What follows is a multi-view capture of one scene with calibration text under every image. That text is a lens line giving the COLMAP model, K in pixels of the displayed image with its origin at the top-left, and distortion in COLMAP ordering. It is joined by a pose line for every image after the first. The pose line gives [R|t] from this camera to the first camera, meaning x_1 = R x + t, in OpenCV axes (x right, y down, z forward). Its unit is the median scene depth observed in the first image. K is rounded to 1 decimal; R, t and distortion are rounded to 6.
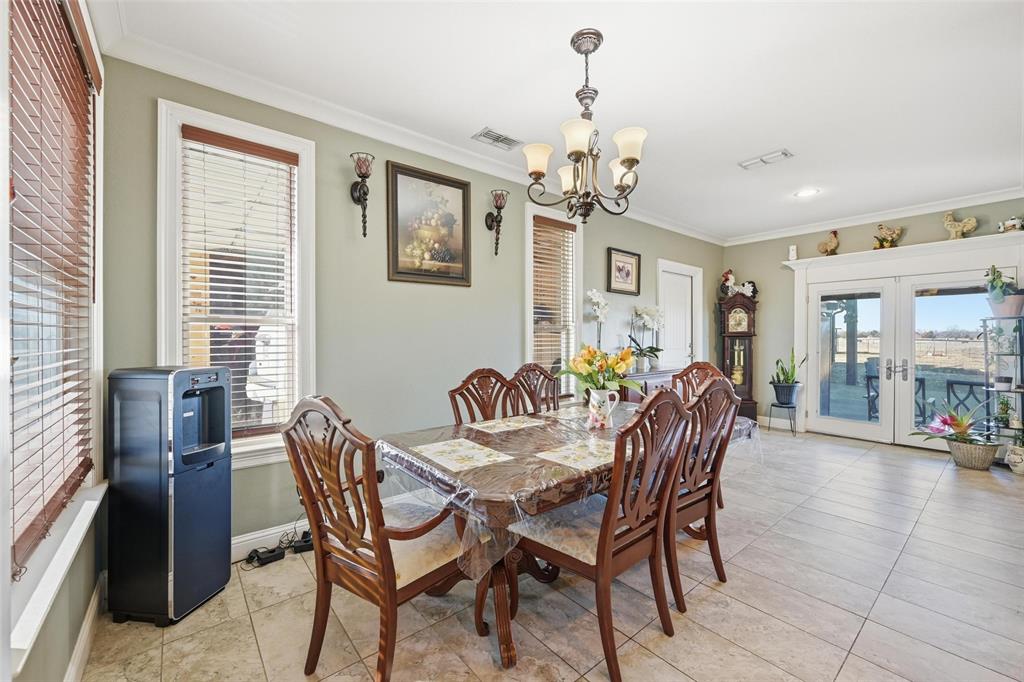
lens RADIAL K [[408.1, 0, 516.1], [0, 408.1, 339.0], [0, 0, 1]] dist [-0.002354, 0.000327]
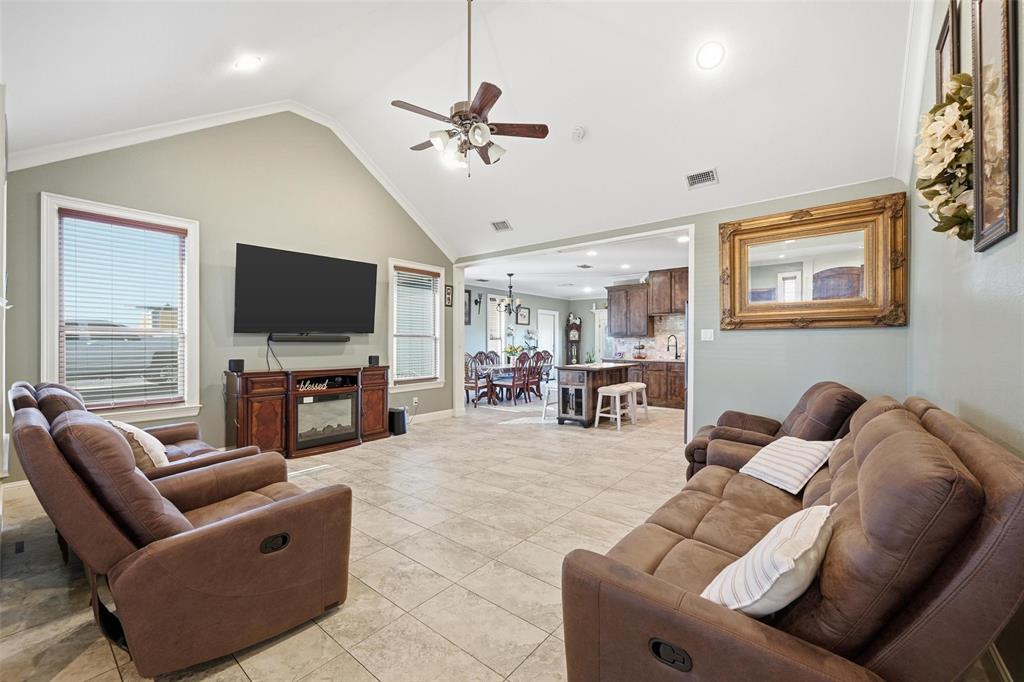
lens RADIAL K [[408.1, 0, 509.8], [0, 408.1, 341.9], [0, 0, 1]] dist [-0.002354, 0.000327]
pose [[0.981495, 0.003499, 0.191457, -0.316840], [-0.002720, 0.999987, -0.004334, 0.004578], [-0.191470, 0.003733, 0.981491, -1.556989]]
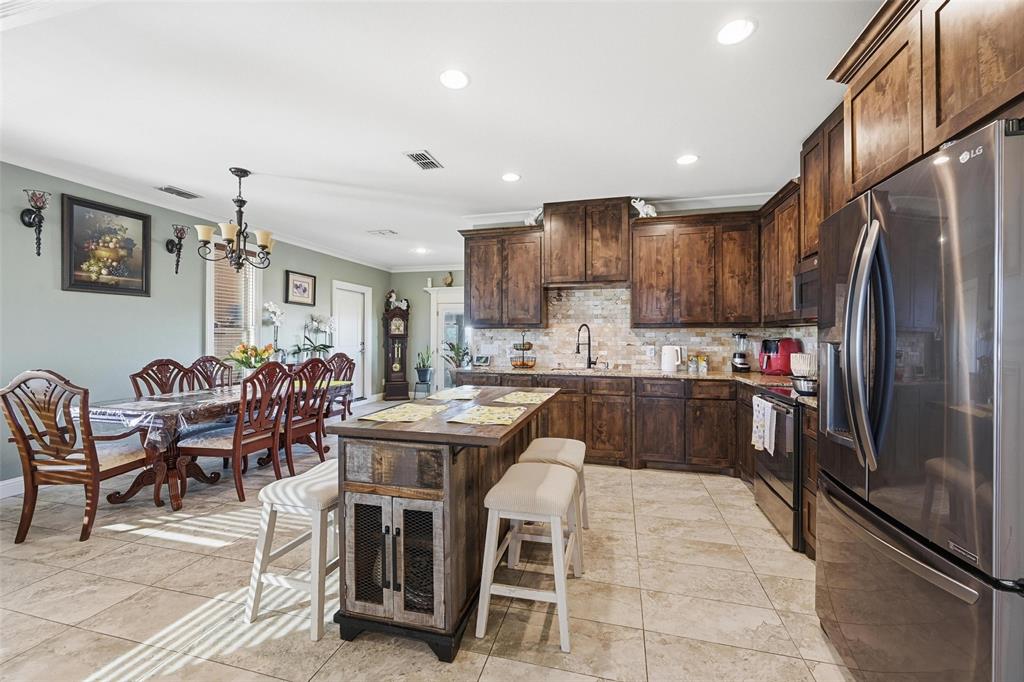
lens RADIAL K [[408.1, 0, 513.1], [0, 408.1, 334.5], [0, 0, 1]] dist [-0.002354, 0.000327]
pose [[0.809405, 0.008472, 0.587189, 0.046504], [-0.001277, 0.999919, -0.012668, 0.002467], [-0.587249, 0.009503, 0.809351, -0.542913]]
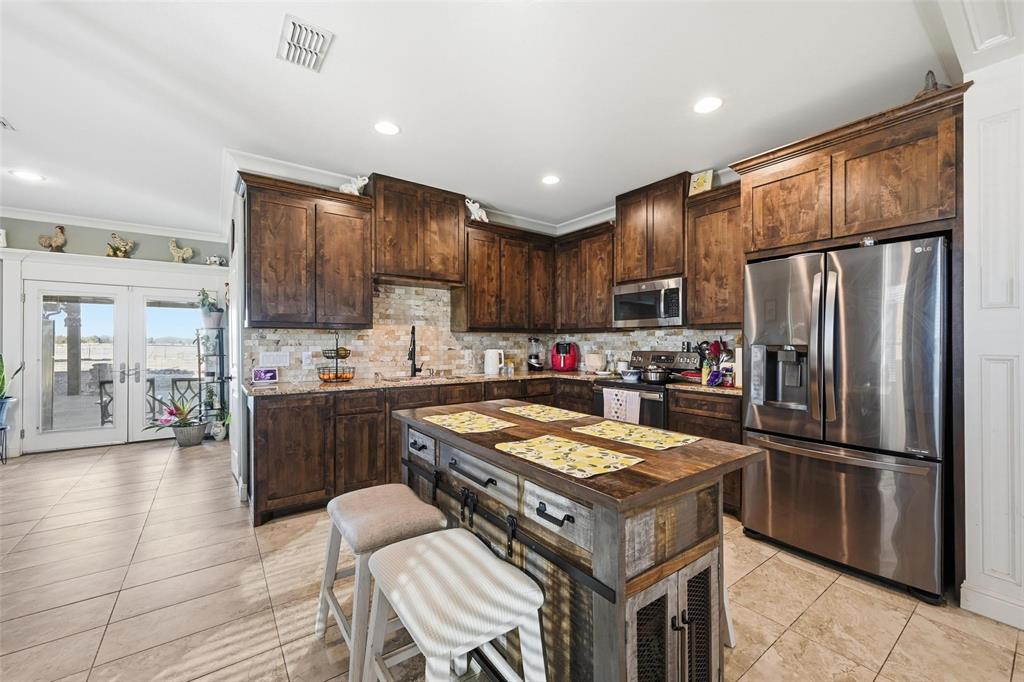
lens RADIAL K [[408.1, 0, 511.6], [0, 408.1, 342.6], [0, 0, 1]] dist [-0.002354, 0.000327]
pose [[0.051345, 0.001421, 0.998680, -0.092539], [0.003792, 0.999992, -0.001618, 0.001313], [-0.998674, 0.003870, 0.051339, -0.063437]]
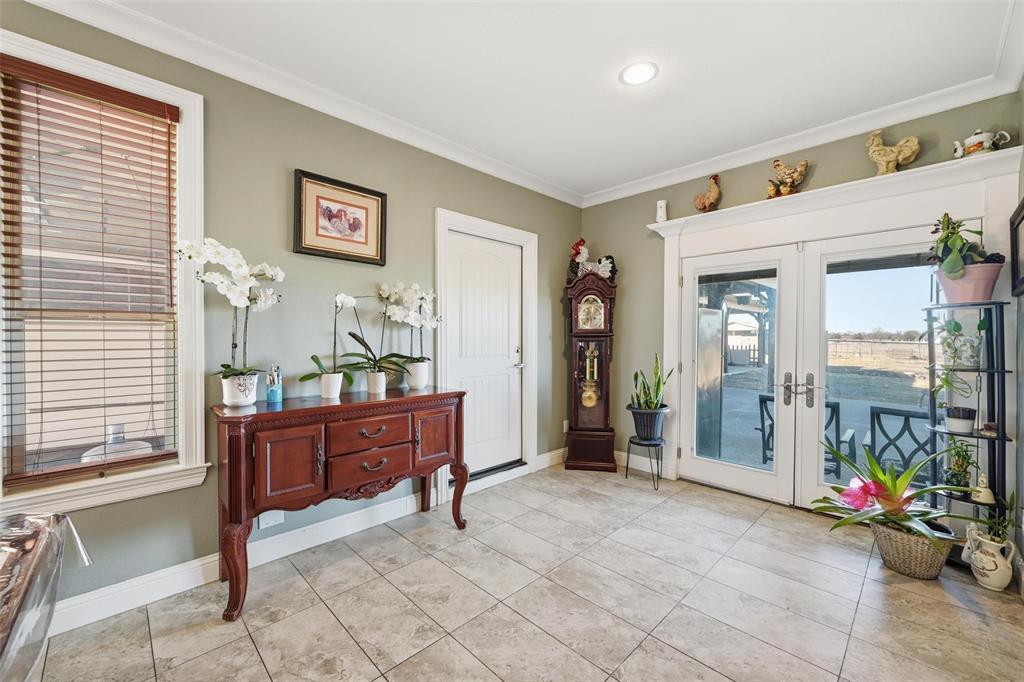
lens RADIAL K [[408.1, 0, 515.5], [0, 408.1, 343.5], [0, 0, 1]] dist [-0.002354, 0.000327]
pose [[0.995552, 0.000749, 0.094209, 0.489026], [-0.001695, 0.999949, 0.009964, -0.002281], [-0.094197, -0.010079, 0.995503, 0.460721]]
